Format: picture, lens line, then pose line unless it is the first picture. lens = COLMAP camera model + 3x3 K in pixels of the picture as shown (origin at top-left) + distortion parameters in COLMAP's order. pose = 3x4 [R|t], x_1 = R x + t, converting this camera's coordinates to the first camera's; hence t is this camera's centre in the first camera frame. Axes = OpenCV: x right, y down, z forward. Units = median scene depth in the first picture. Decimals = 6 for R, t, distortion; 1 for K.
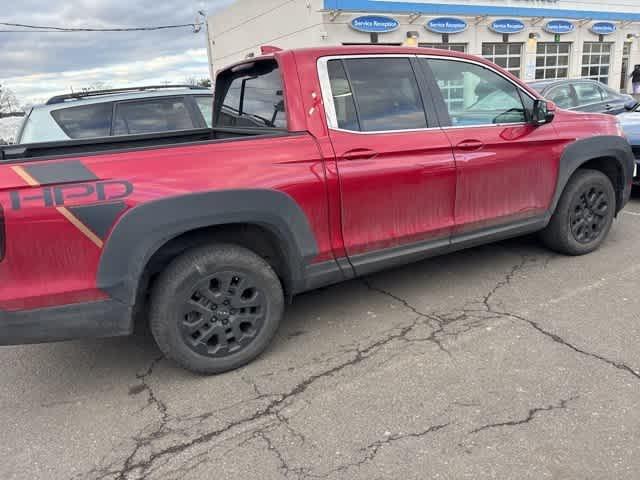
lens RADIAL K [[484.2, 0, 327.3], [0, 484.2, 245.5], [0, 0, 1]] dist [0.049741, -0.048987]
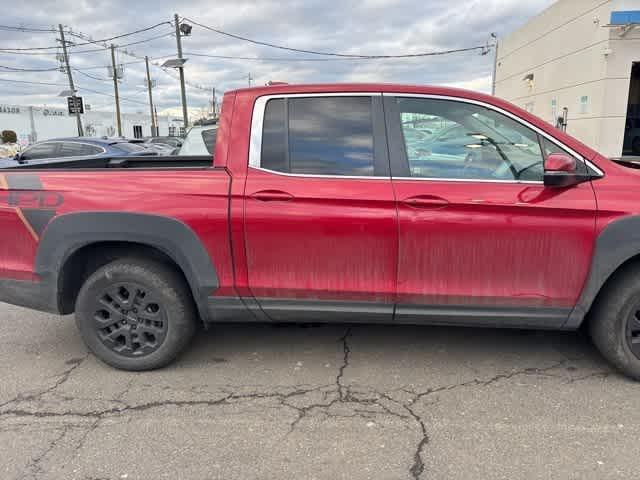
lens RADIAL K [[484.2, 0, 326.3], [0, 484.2, 244.5], [0, 0, 1]] dist [0.049741, -0.048987]
pose [[0.819978, 0.177832, -0.544070, 0.687412], [-0.198146, 0.979933, 0.021667, -0.133783], [0.537005, 0.090039, 0.838760, 0.256069]]
